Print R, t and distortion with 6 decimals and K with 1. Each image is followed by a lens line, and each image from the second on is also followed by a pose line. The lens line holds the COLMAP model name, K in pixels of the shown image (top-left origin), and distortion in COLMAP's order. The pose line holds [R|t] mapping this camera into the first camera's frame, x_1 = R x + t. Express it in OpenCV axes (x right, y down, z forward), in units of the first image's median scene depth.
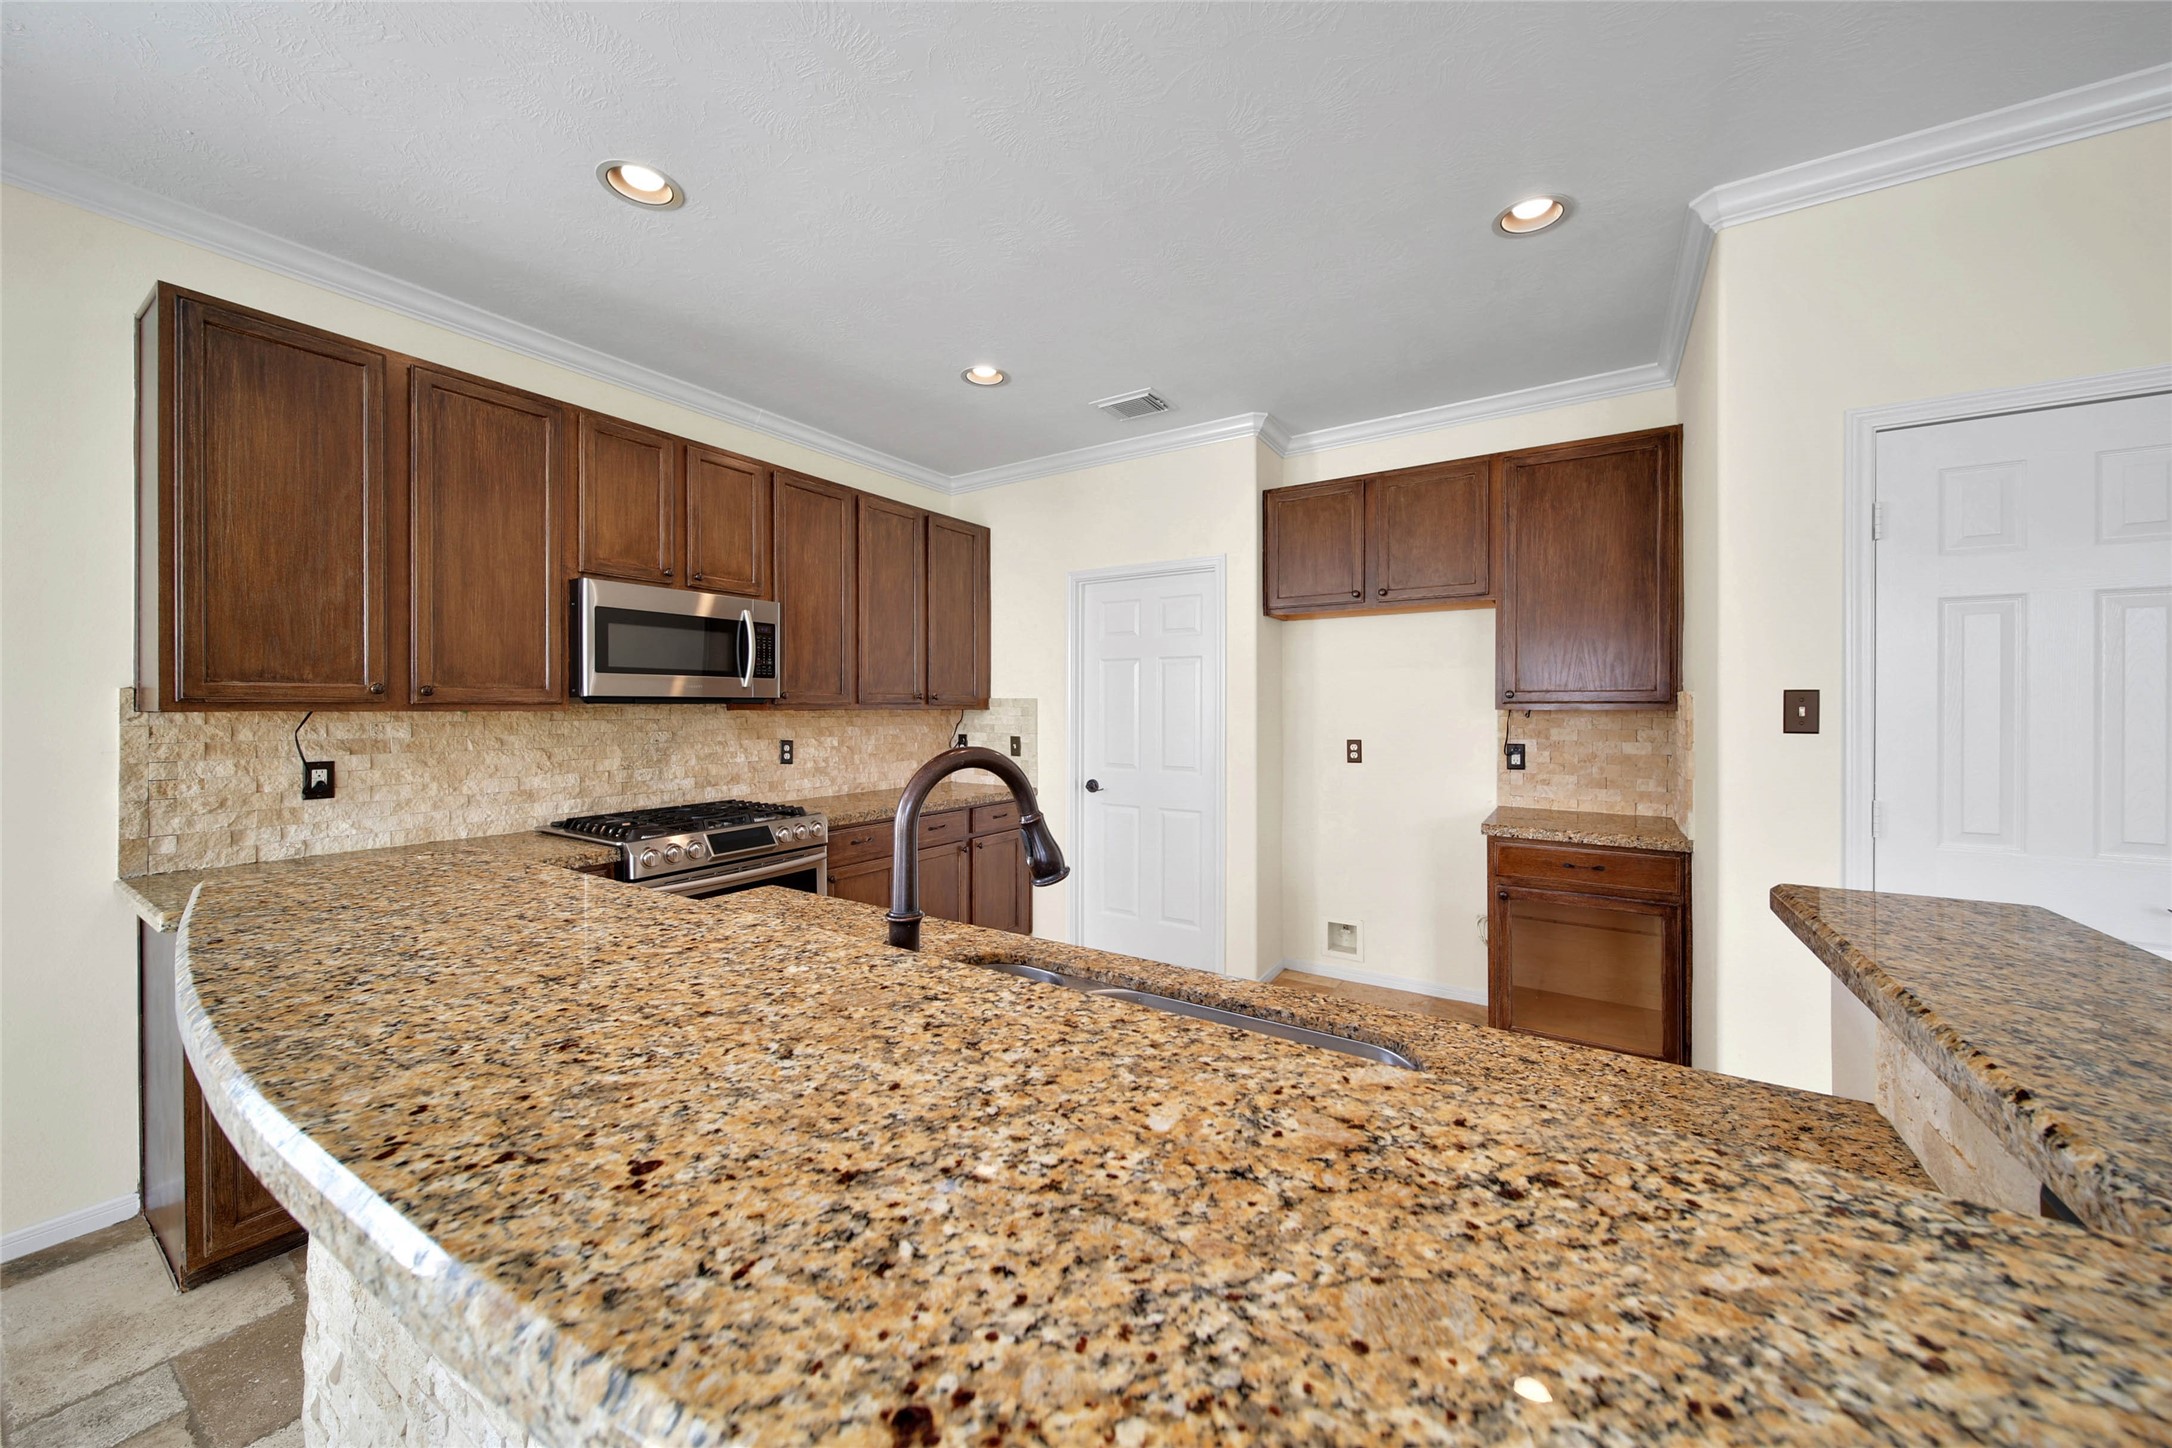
lens RADIAL K [[768.4, 0, 1089.5], [0, 768.4, 708.1], [0, 0, 1]] dist [0.000830, -0.001512]
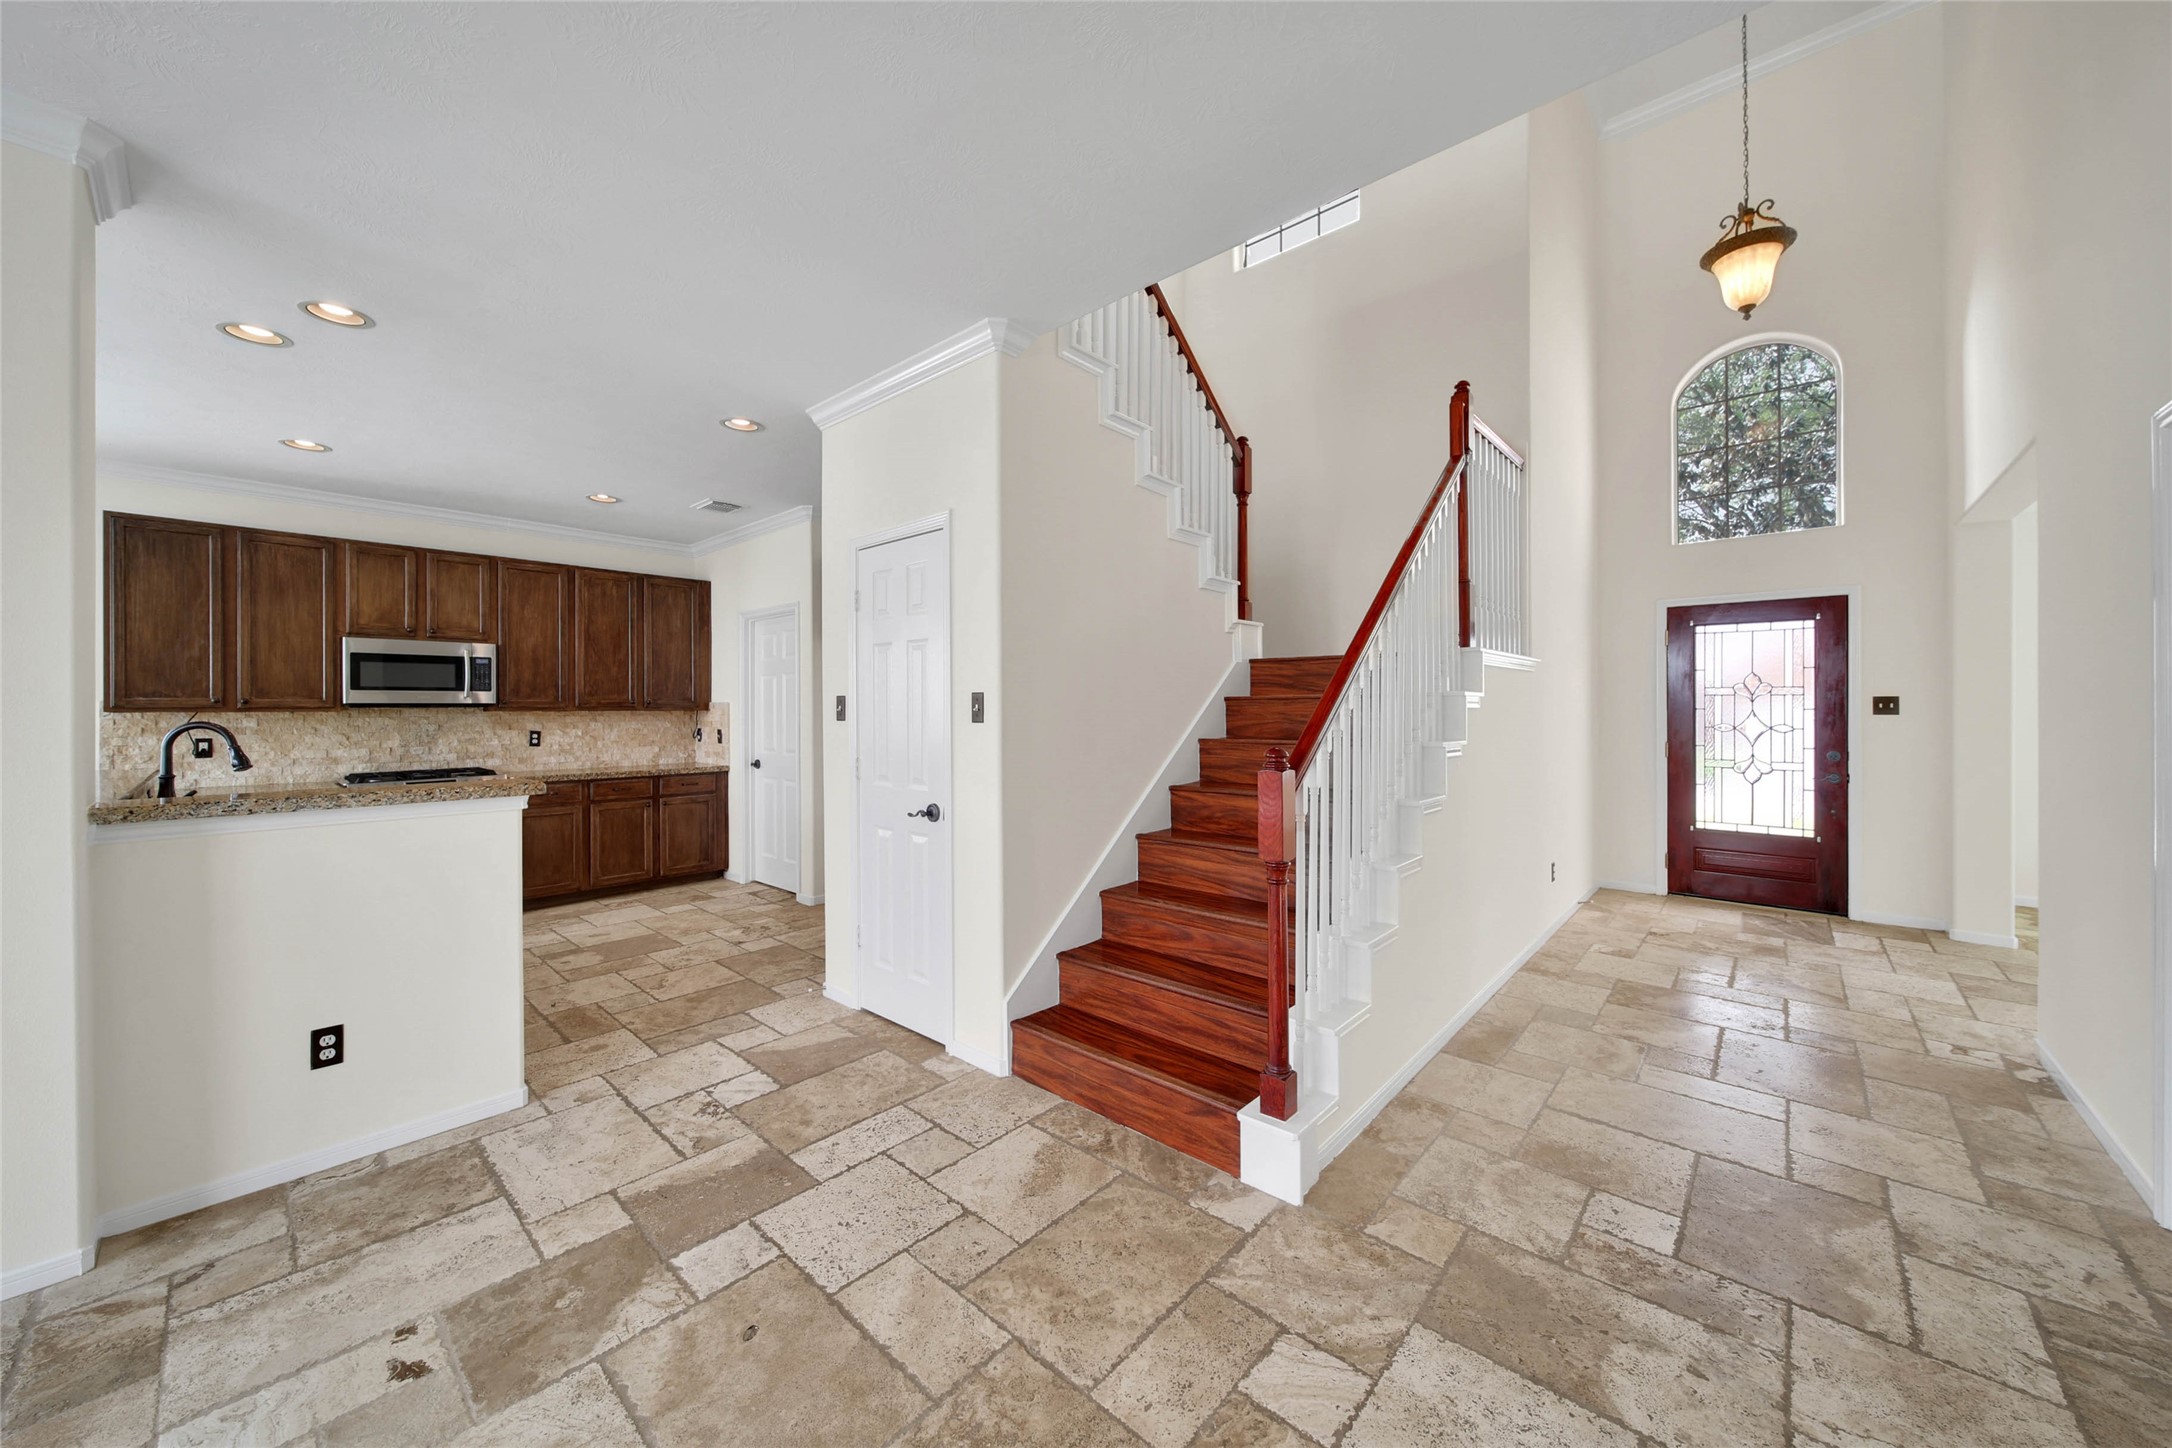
lens RADIAL K [[768.4, 0, 1079.0], [0, 768.4, 710.9], [0, 0, 1]] dist [0.000830, -0.001512]
pose [[0.987067, -0.004536, -0.160242, 1.072663], [0.004503, 0.999990, -0.000566, 0.008681], [0.160242, -0.000163, 0.987078, -0.398093]]
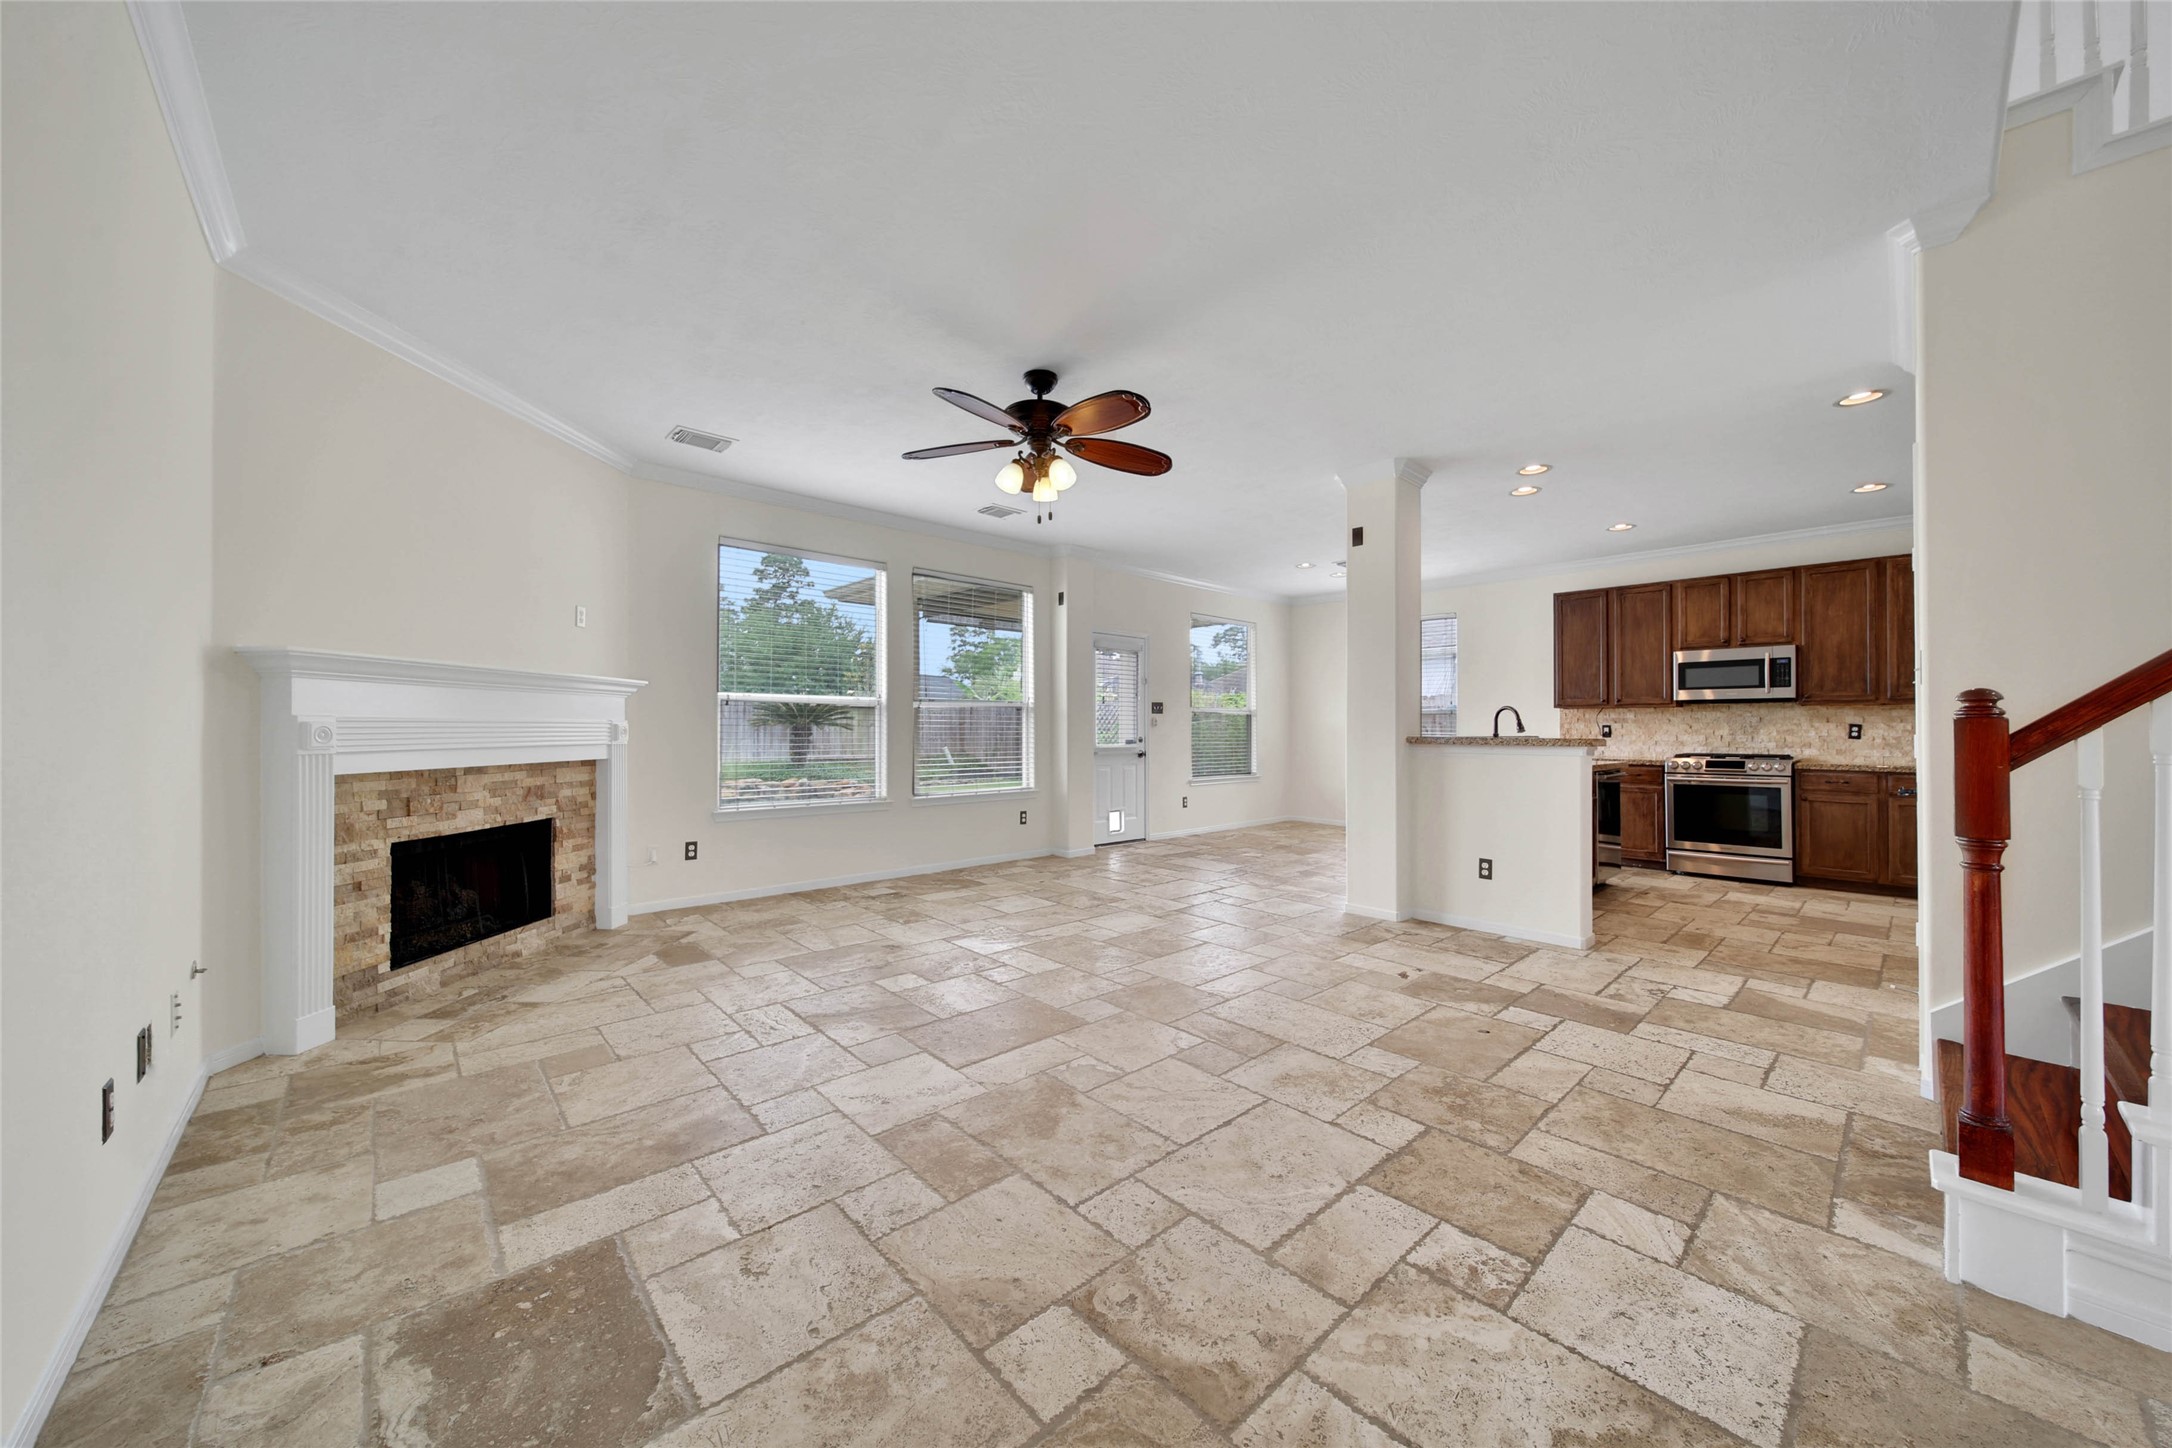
lens RADIAL K [[768.4, 0, 1098.0], [0, 768.4, 721.2], [0, 0, 1]] dist [0.000830, -0.001512]
pose [[-0.242966, -0.011763, -0.969964, 1.759372], [-0.004526, 0.999929, -0.010993, 0.069826], [0.970024, 0.001719, -0.243002, -0.149527]]
